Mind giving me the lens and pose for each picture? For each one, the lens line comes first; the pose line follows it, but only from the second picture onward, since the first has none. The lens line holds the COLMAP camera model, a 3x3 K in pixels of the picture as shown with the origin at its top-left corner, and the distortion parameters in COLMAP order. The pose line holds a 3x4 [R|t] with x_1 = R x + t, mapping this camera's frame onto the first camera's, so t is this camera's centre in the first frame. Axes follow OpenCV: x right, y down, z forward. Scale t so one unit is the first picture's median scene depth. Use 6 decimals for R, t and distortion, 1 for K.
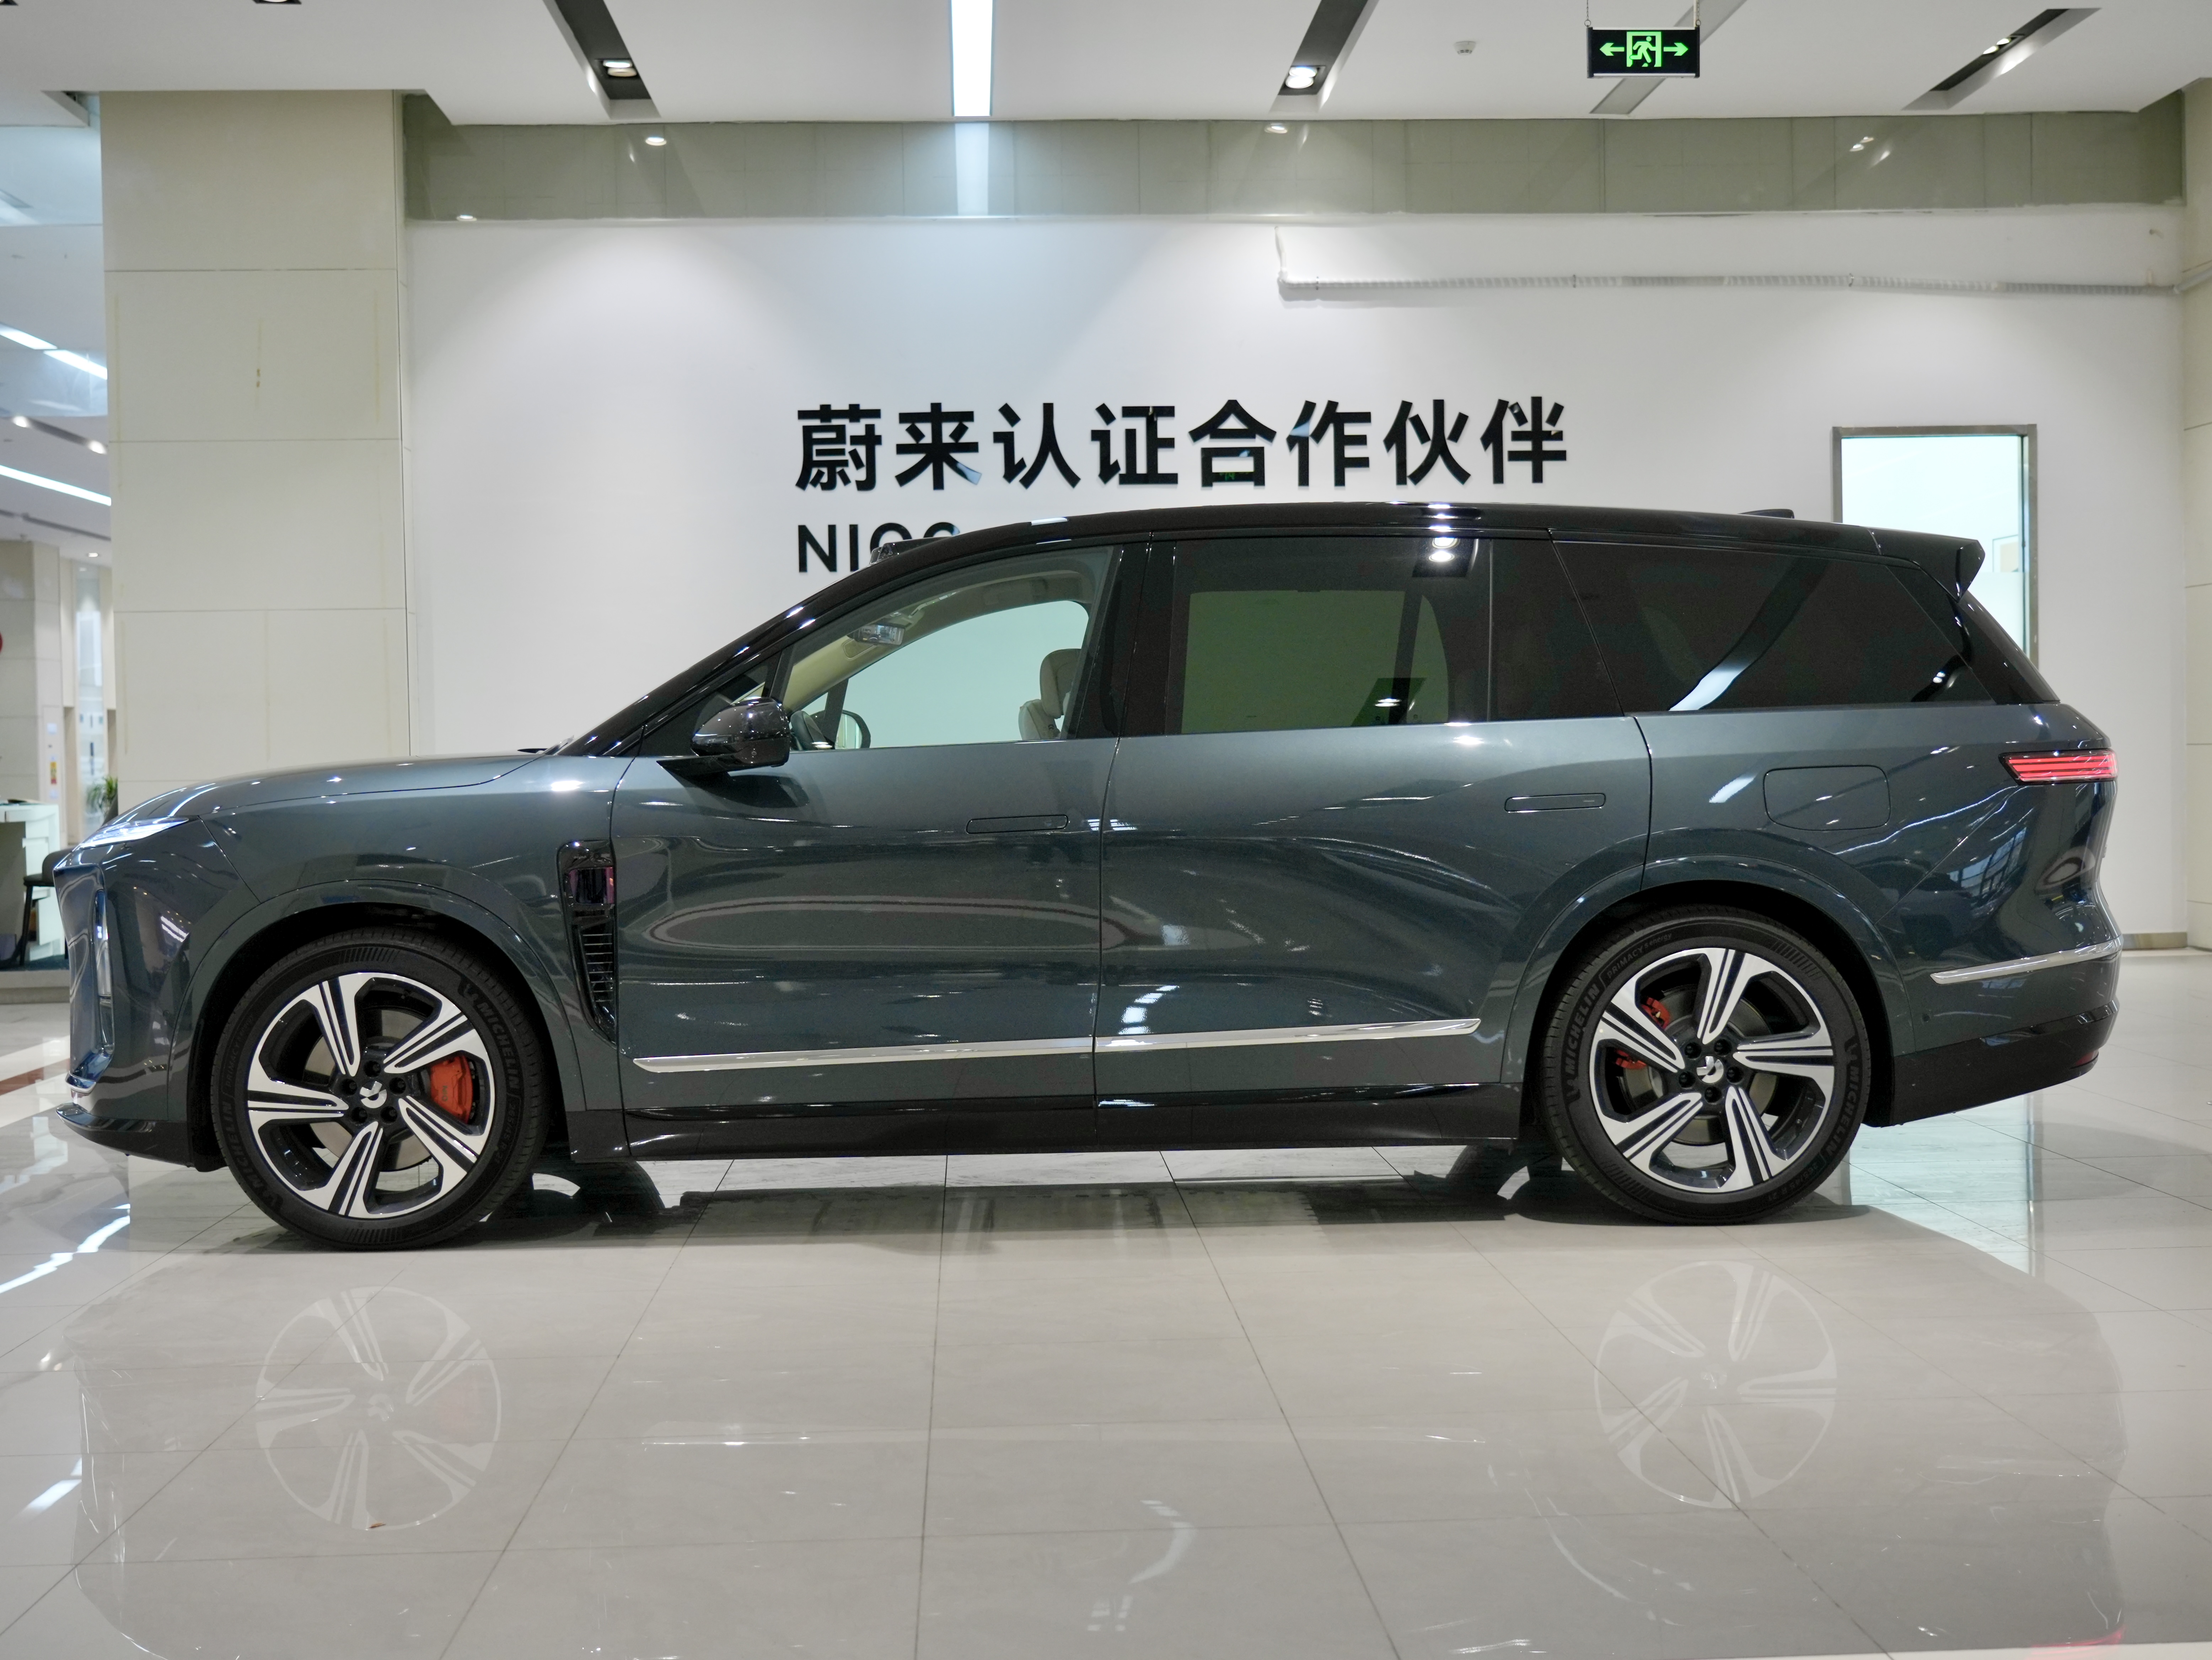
lens RADIAL K [[2517.9, 0, 1106.0], [0, 2517.9, 830.0], [0, 0, 1]] dist [-0.003834, -0.006437]
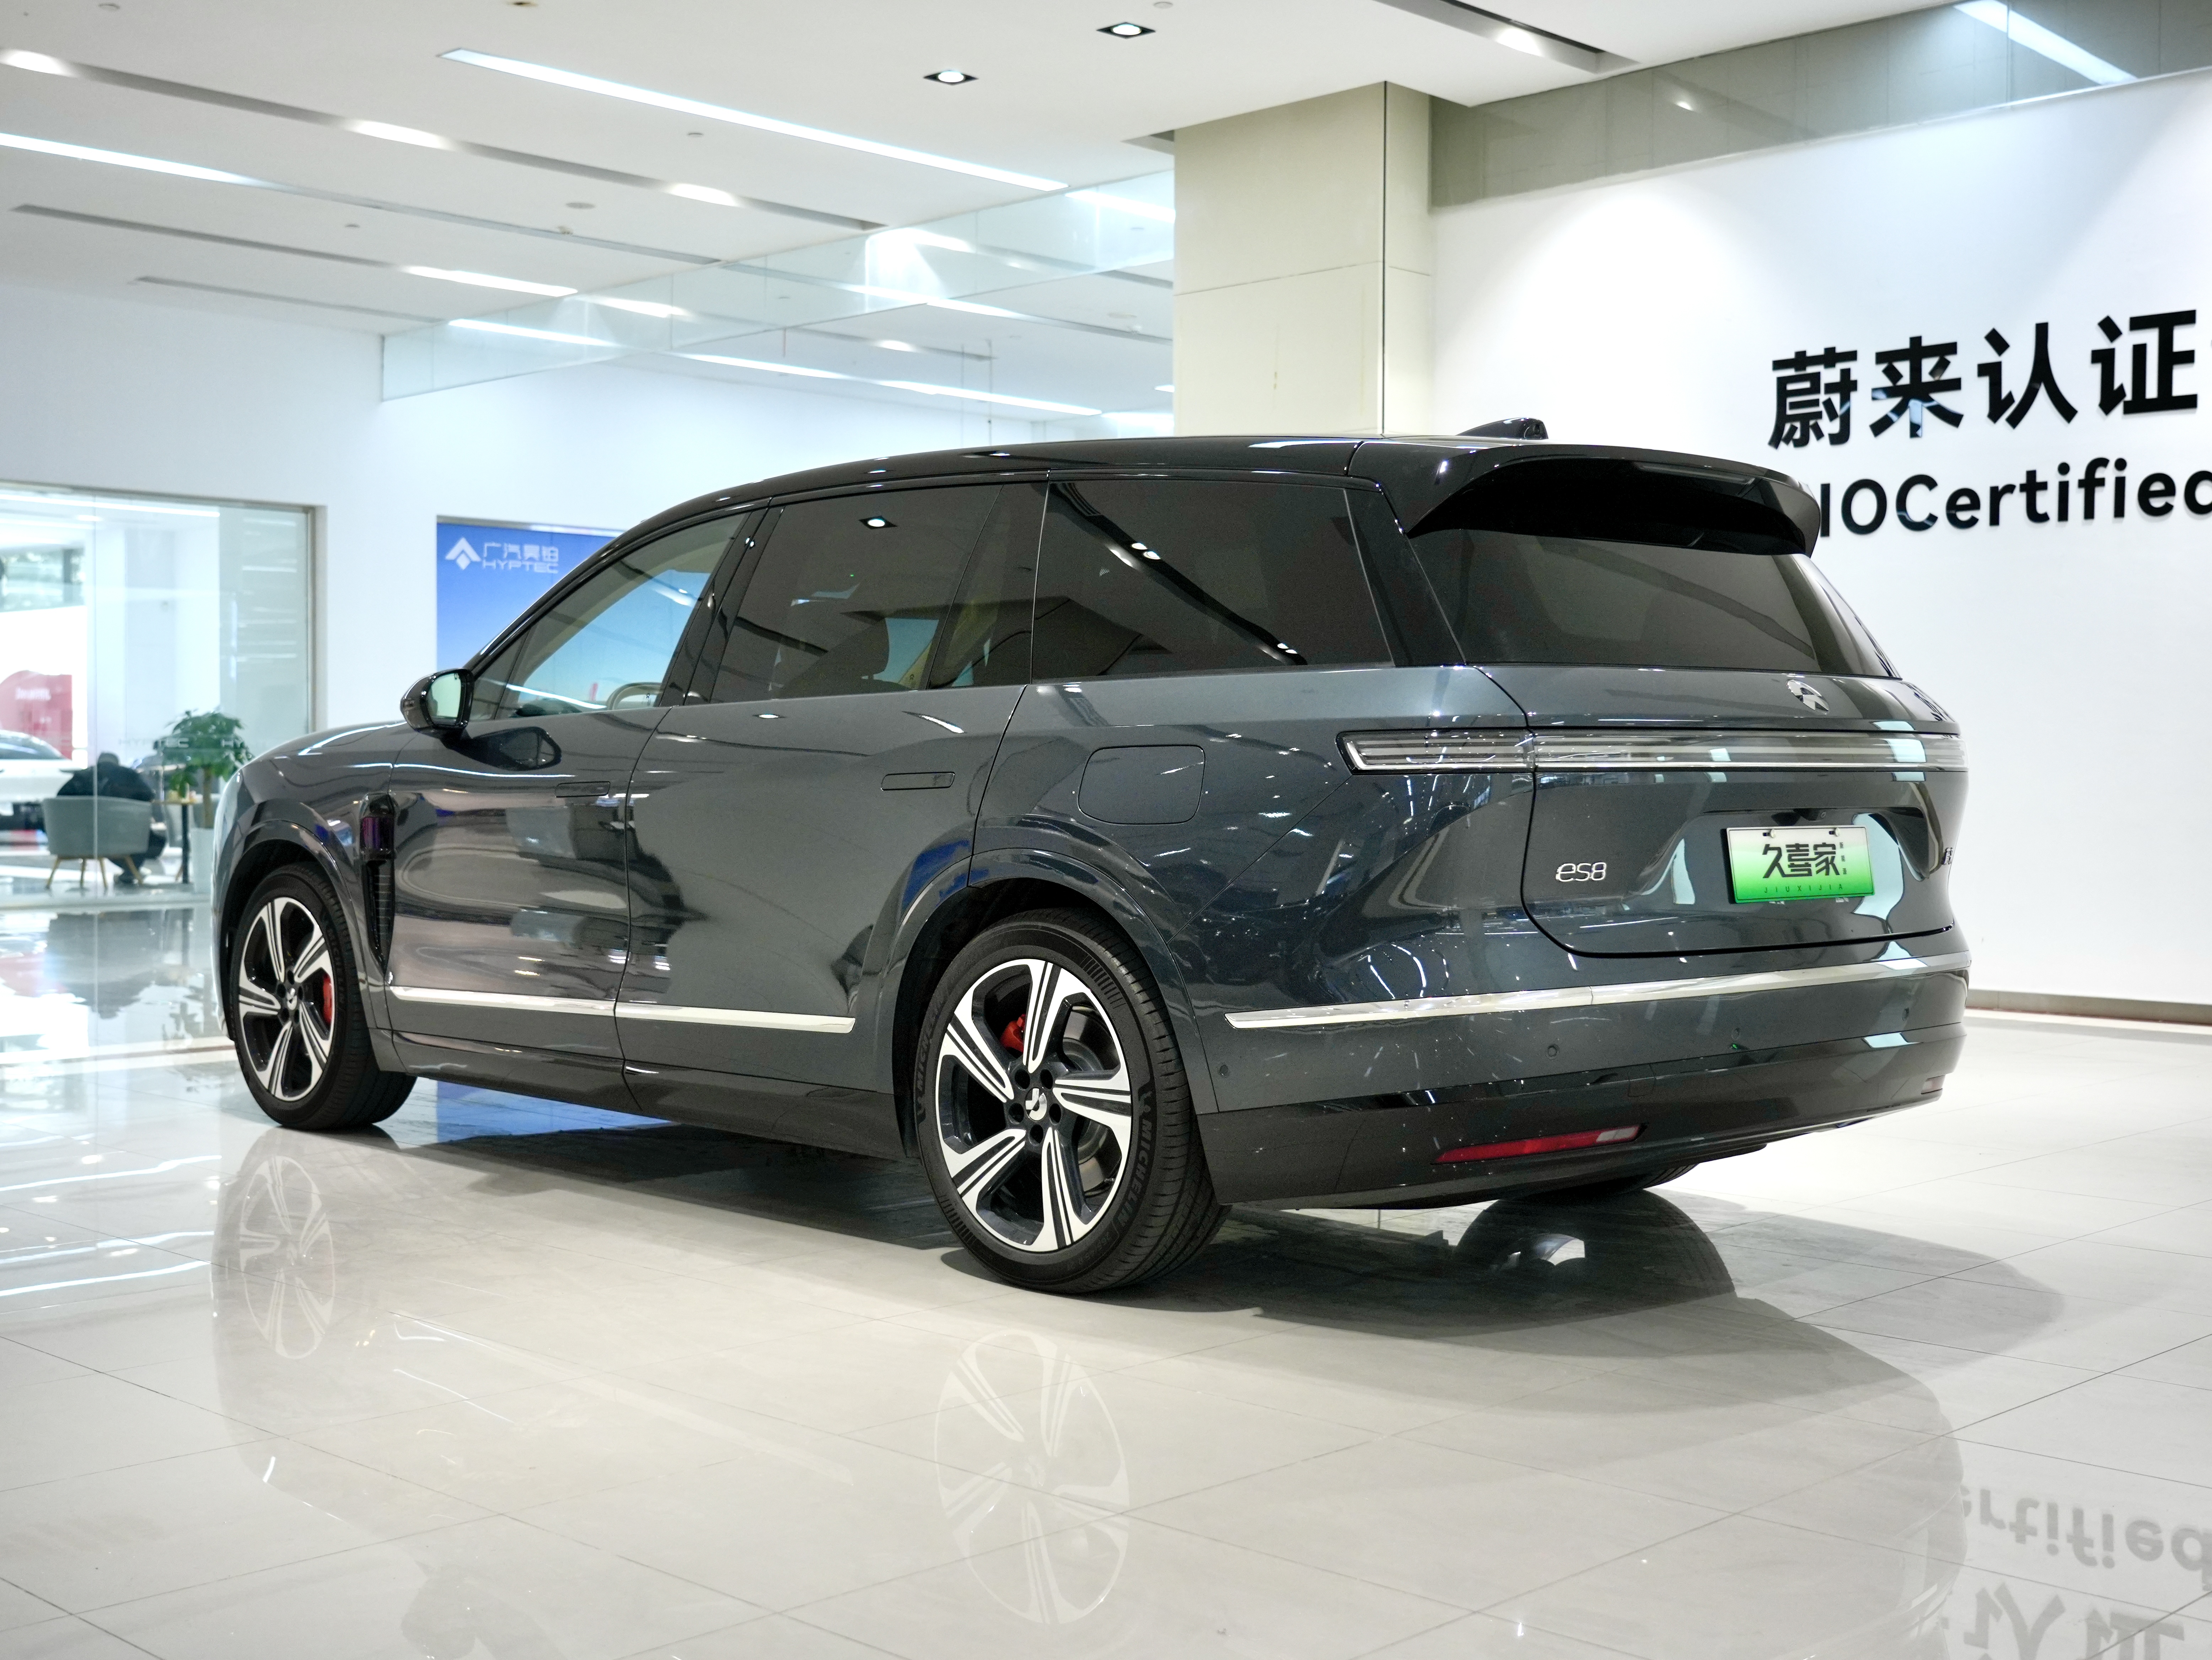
lens RADIAL K [[2646.8, 0, 1106.2], [0, 2646.8, 771.0], [0, 0, 1]] dist [0.017560, 0.020988]
pose [[0.678134, 0.021365, -0.734628, 0.412796], [-0.038205, 0.999251, -0.006206, -0.005385], [0.733945, 0.032274, 0.678442, 0.187695]]
